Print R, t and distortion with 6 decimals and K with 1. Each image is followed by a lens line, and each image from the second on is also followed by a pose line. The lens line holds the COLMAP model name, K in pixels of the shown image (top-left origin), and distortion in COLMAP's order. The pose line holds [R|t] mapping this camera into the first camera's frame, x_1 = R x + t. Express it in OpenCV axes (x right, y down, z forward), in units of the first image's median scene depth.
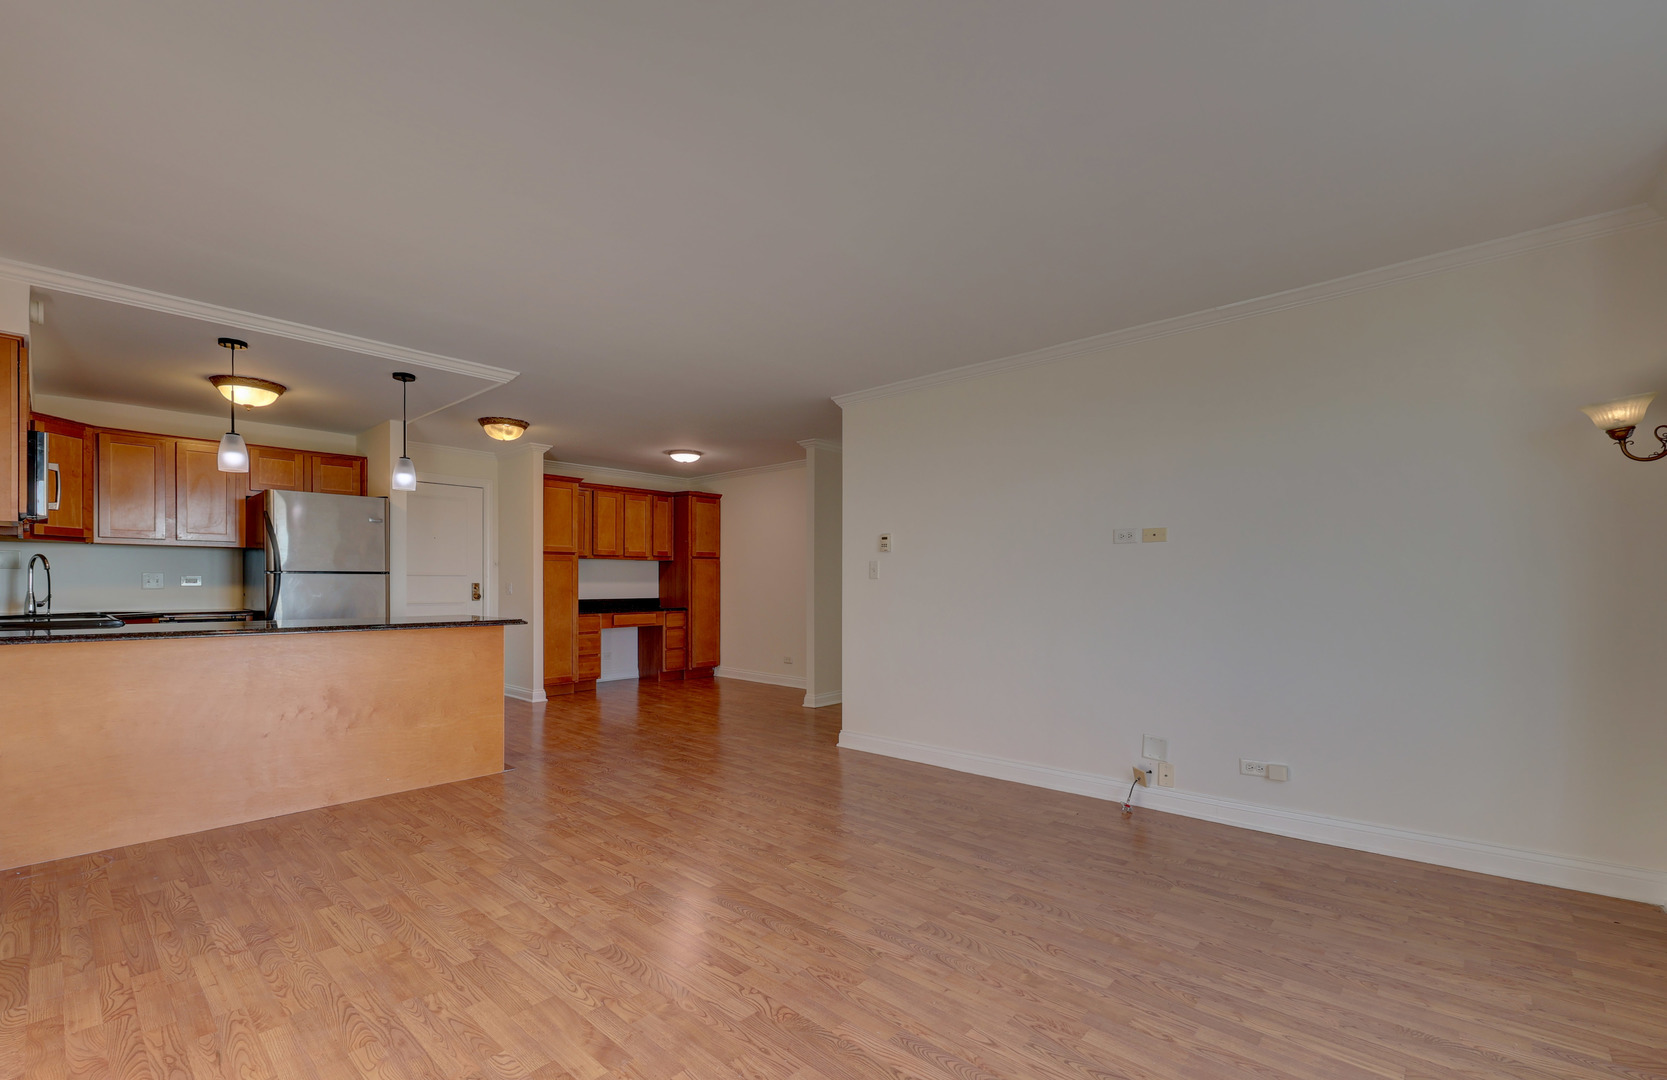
lens RADIAL K [[712.5, 0, 800.1], [0, 712.5, 589.5], [0, 0, 1]] dist [-0.000380, -0.000111]
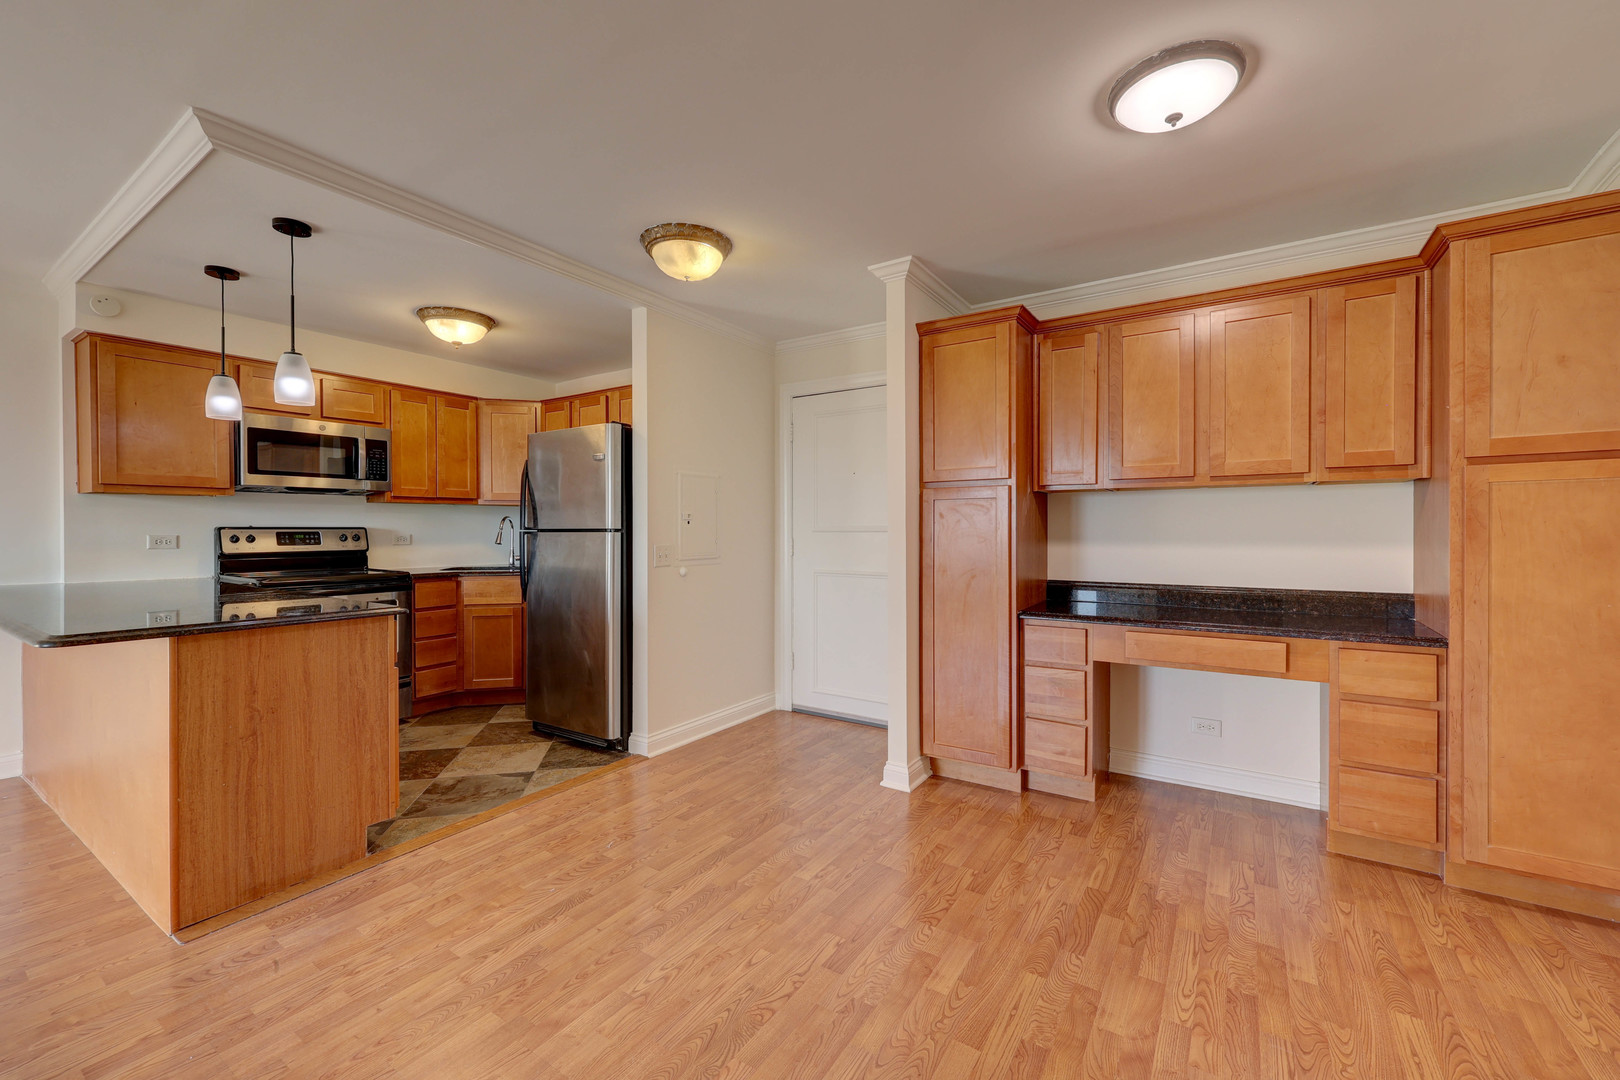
lens RADIAL K [[654.6, 0, 815.2], [0, 654.6, 531.0], [0, 0, 1]] dist [0.003490, -0.000177]
pose [[0.171643, -0.001566, -0.985158, 0.060895], [-0.010261, 0.999942, -0.003378, -0.015721], [0.985106, 0.010688, 0.171617, 0.783344]]
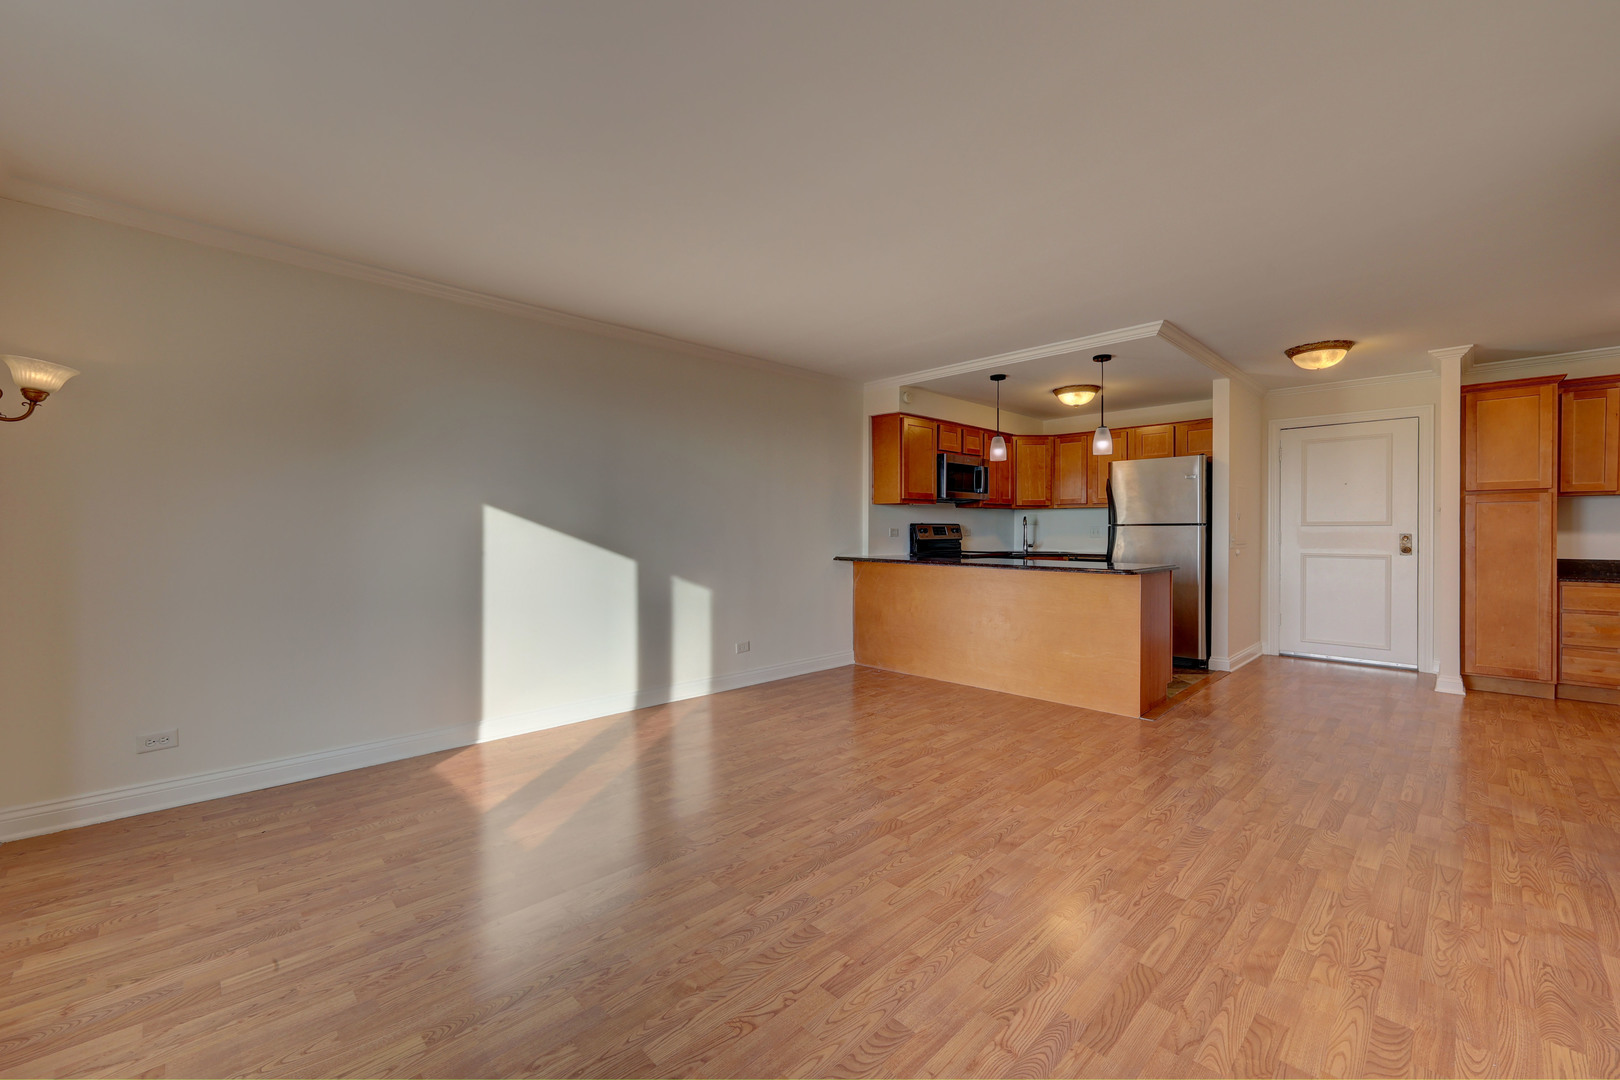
lens RADIAL K [[654.6, 0, 815.2], [0, 654.6, 531.0], [0, 0, 1]] dist [0.003490, -0.000177]
pose [[-0.039907, -0.002630, -0.999200, 0.311620], [-0.009429, 0.999953, -0.002255, -0.003570], [0.999159, 0.009331, -0.039930, 0.329776]]
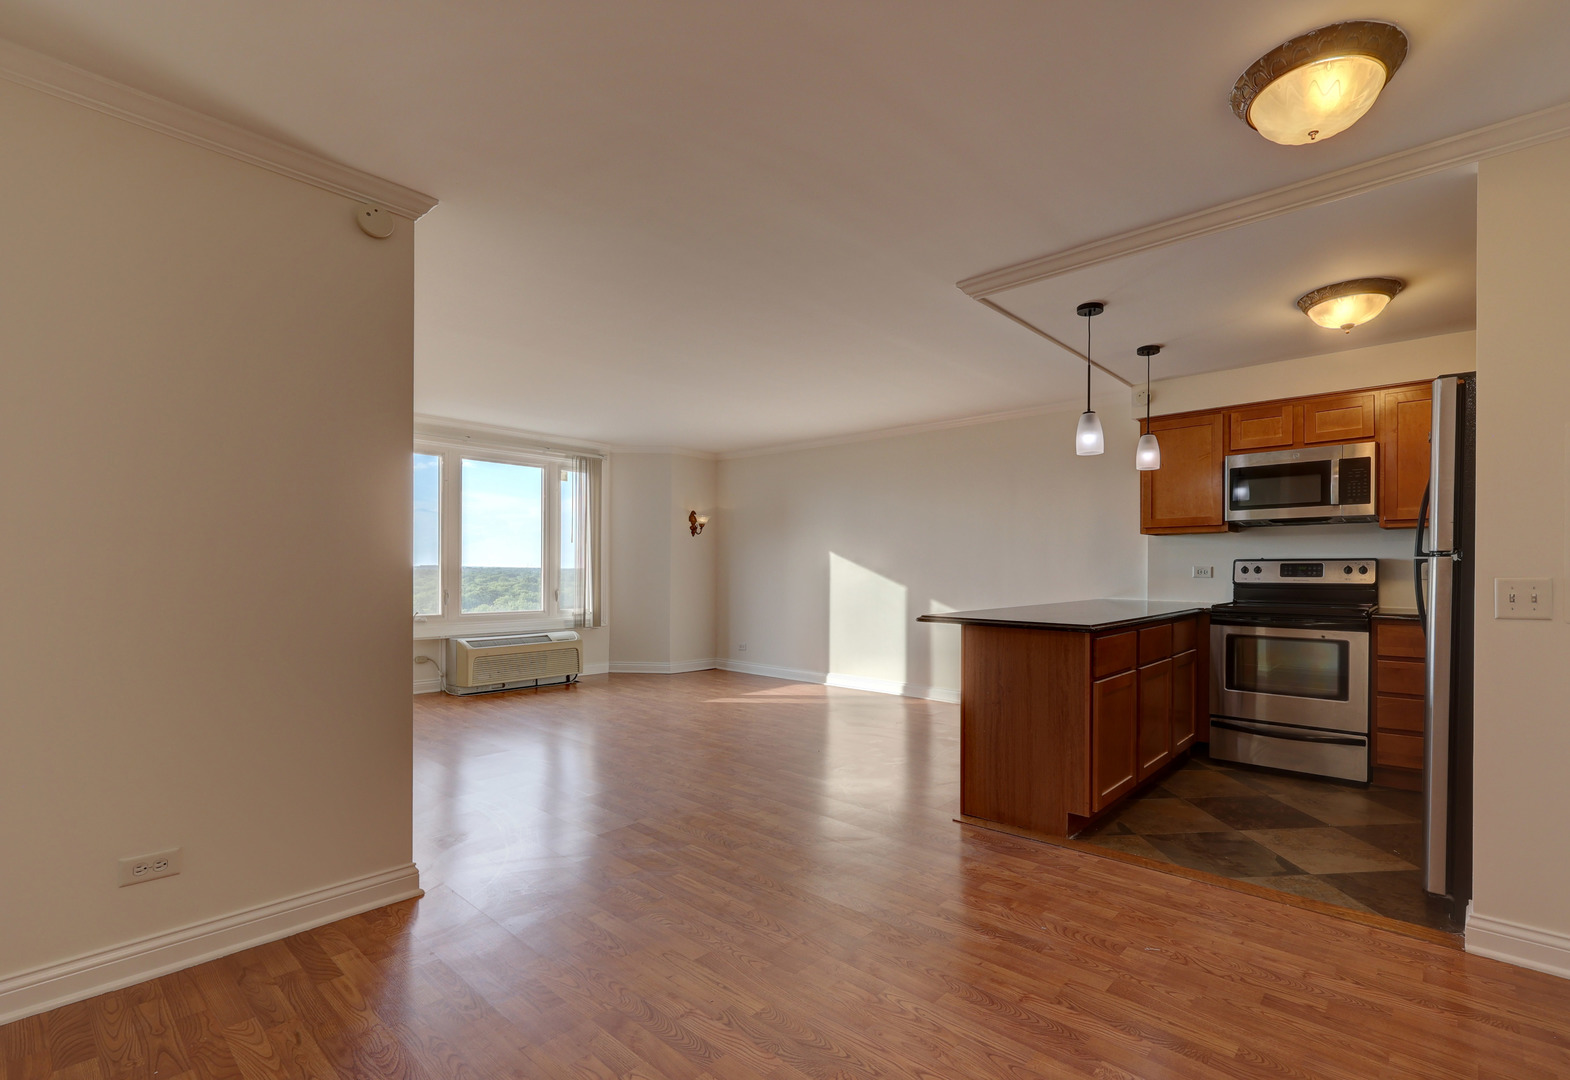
lens RADIAL K [[705.0, 0, 860.0], [0, 705.0, 580.9], [0, 0, 1]] dist [-0.003895, -0.000275]
pose [[-0.998357, -0.005548, -0.057033, -0.151723], [-0.007067, 0.999624, 0.026480, -0.010951], [0.056865, 0.026840, -0.998021, 1.011493]]
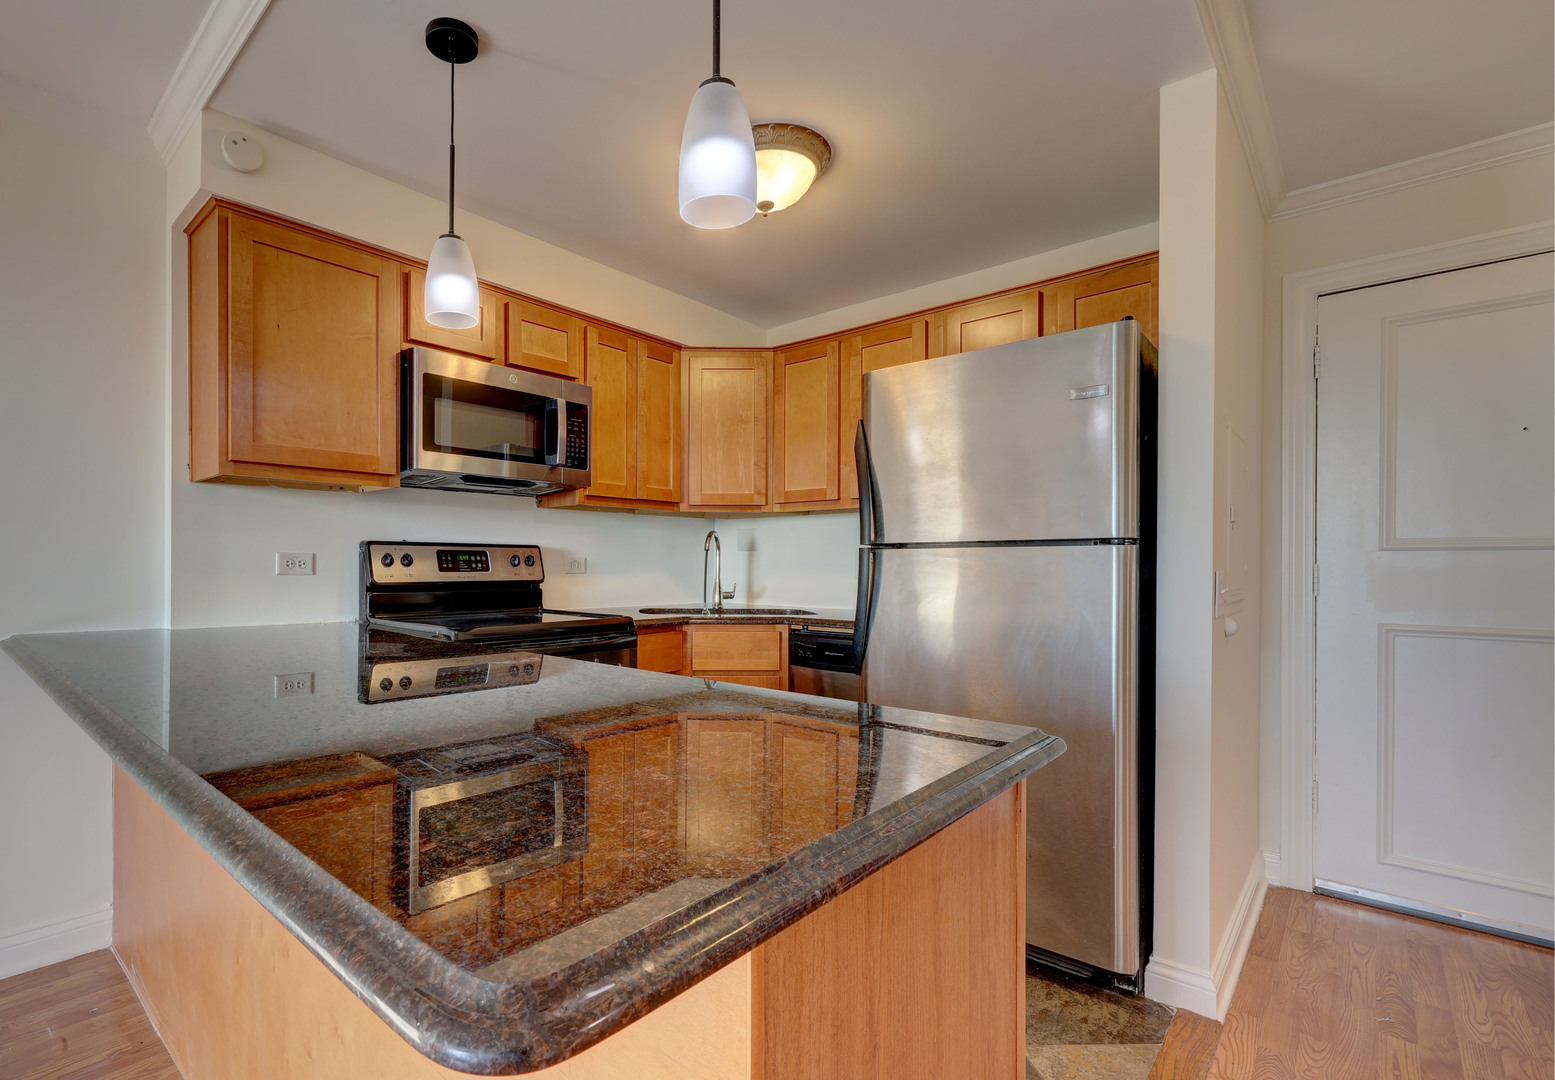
lens RADIAL K [[724.9, 0, 666.5], [0, 724.9, 562.0], [0, 0, 1]] dist [0.000035, 0.000502]
pose [[-0.014175, -0.009055, -0.999859, -0.167785], [-0.014334, 0.999858, -0.008851, -0.004717], [0.999797, 0.014206, -0.014303, 0.568349]]
